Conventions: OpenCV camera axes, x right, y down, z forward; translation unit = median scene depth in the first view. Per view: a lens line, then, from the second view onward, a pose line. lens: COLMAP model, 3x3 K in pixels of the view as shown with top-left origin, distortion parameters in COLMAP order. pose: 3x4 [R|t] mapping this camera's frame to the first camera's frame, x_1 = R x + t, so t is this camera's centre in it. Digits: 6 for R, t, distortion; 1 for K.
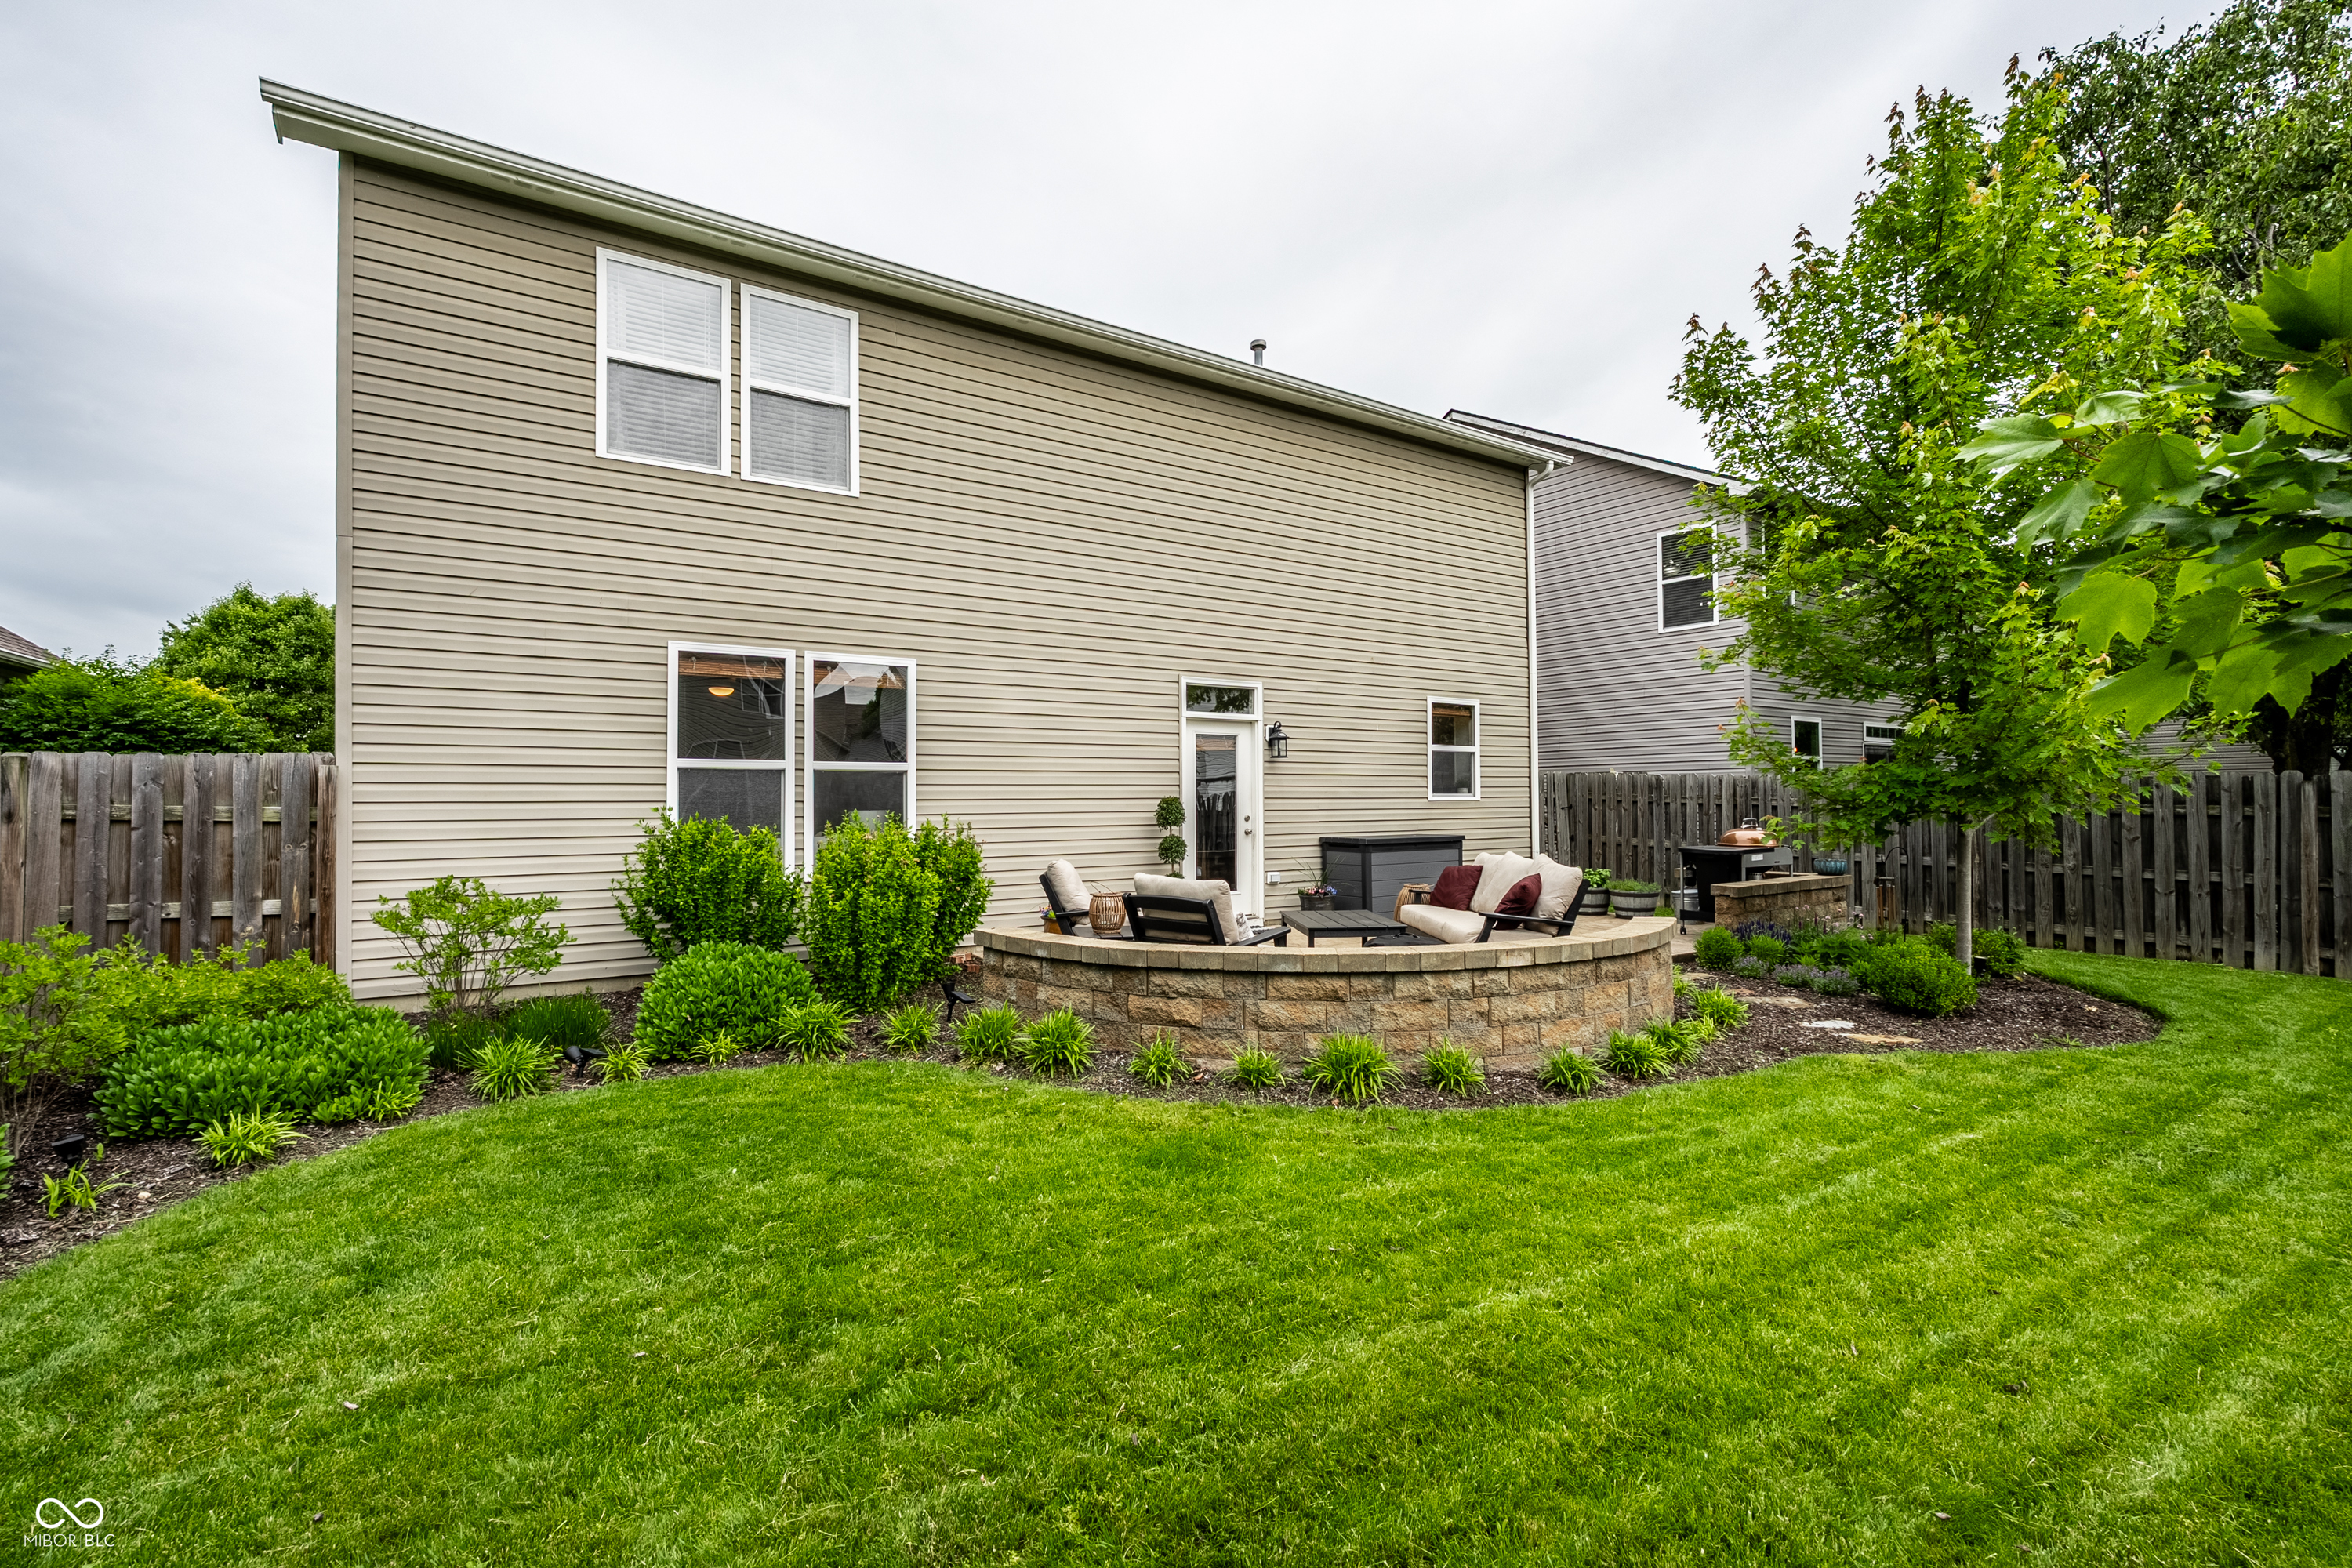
lens RADIAL K [[1125.8, 0, 1168.8], [0, 1125.8, 775.0], [0, 0, 1]] dist [-0.000327, 0.000119]
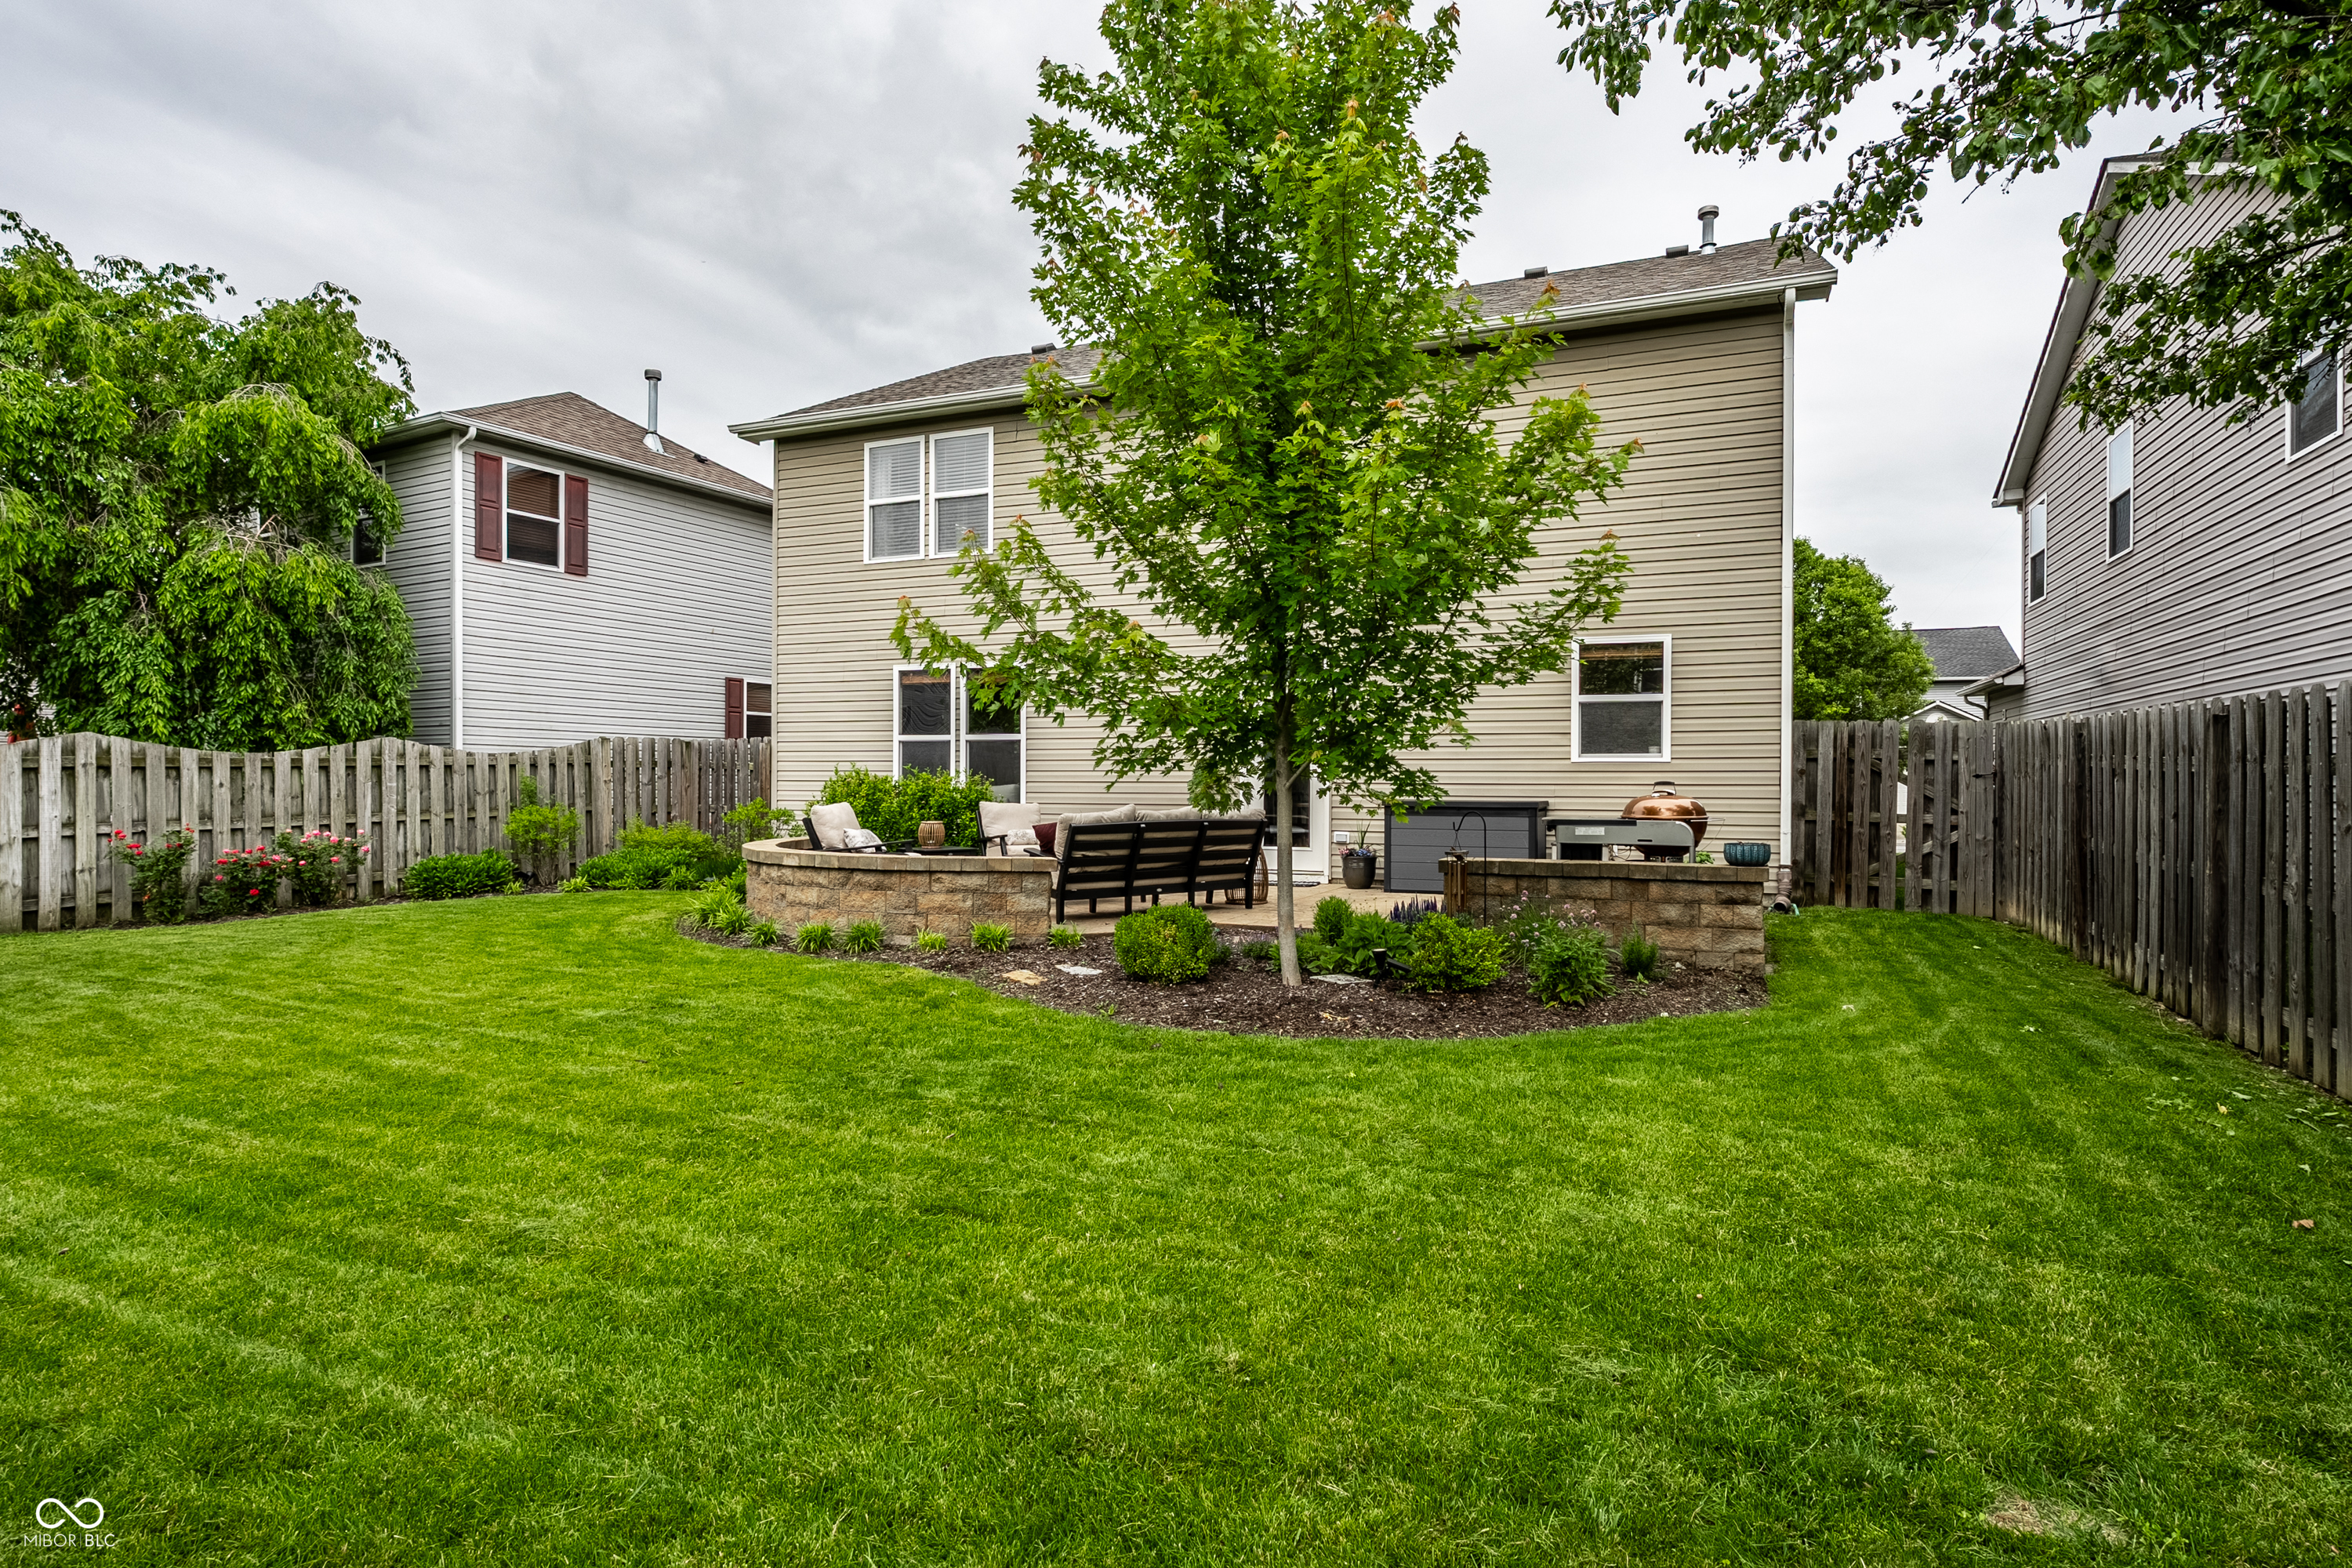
lens RADIAL K [[1199.0, 0, 1175.3], [0, 1199.0, 778.4], [0, 0, 1]] dist [0.000321, 0.000476]
pose [[0.514828, 0.006343, -0.857270, 1.106268], [0.011728, 0.999827, 0.014441, 0.024133], [0.857213, -0.017489, 0.514664, 0.369676]]
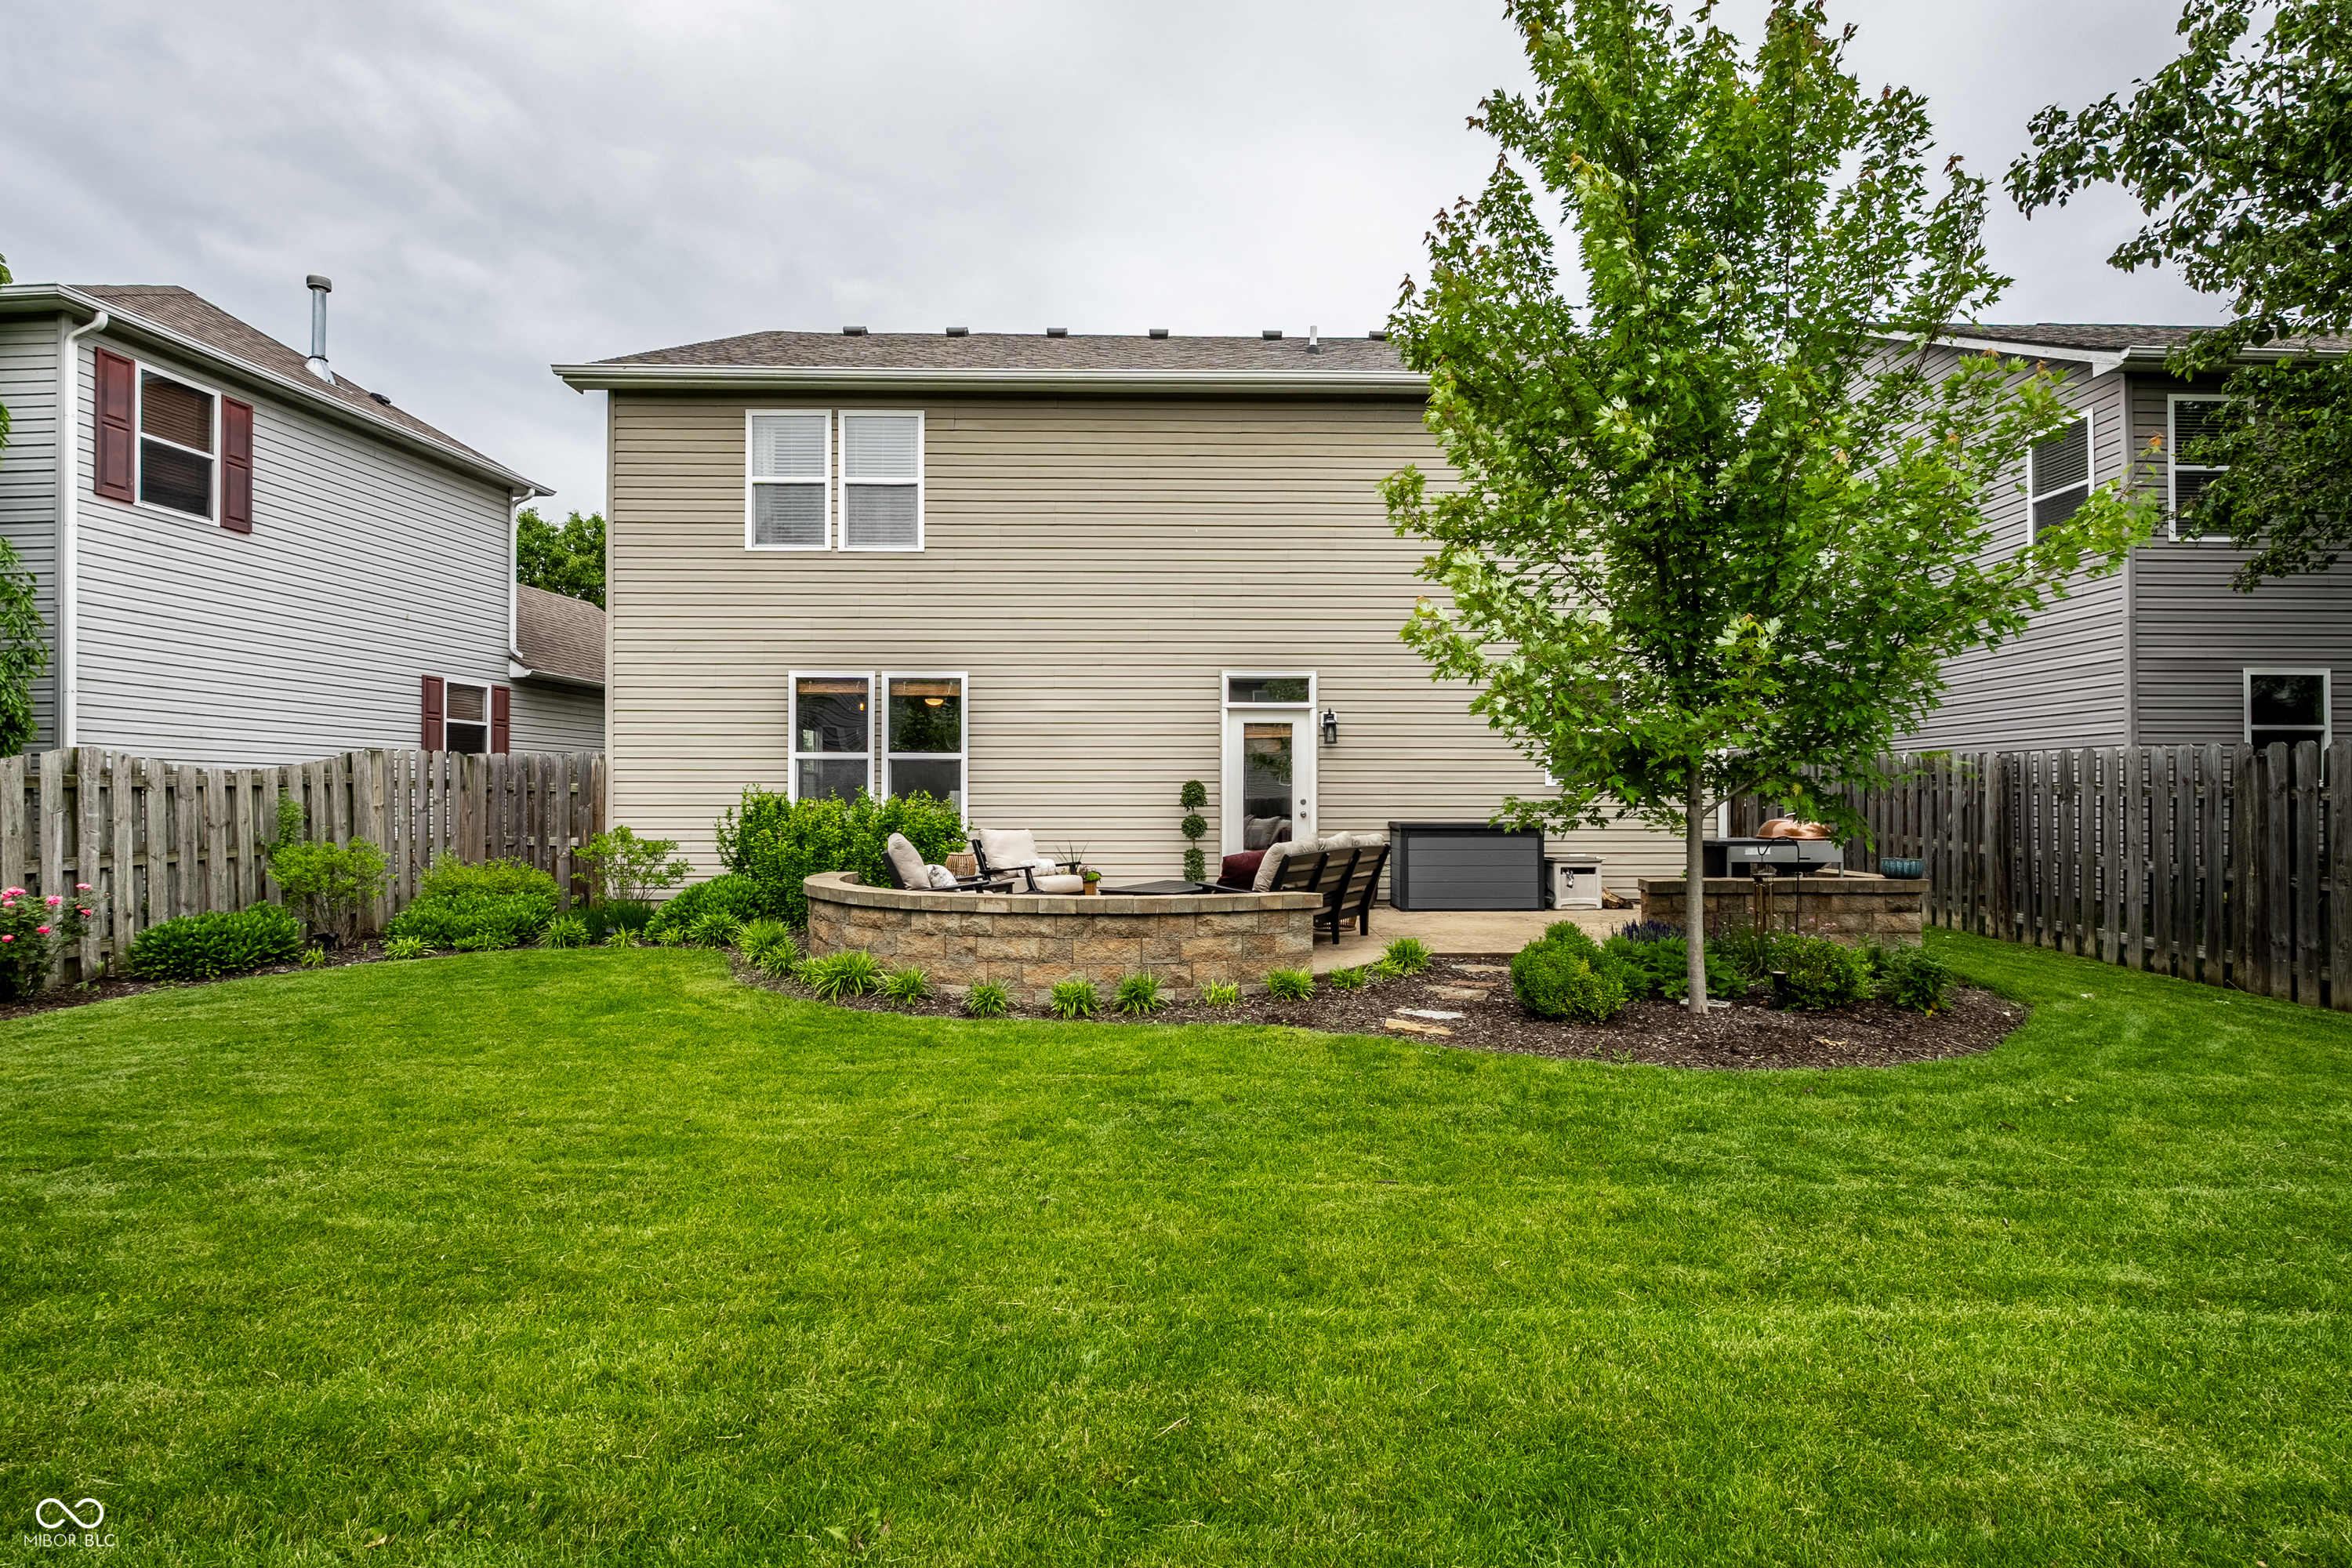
lens RADIAL K [[1141.7, 0, 1176.0], [0, 1141.7, 784.0], [0, 0, 1]] dist [-0.001529, -0.001040]
pose [[0.818734, -0.000638, -0.574173, 0.681618], [0.006599, 0.999944, 0.008298, 0.014393], [0.574136, -0.010582, 0.818692, 0.070598]]
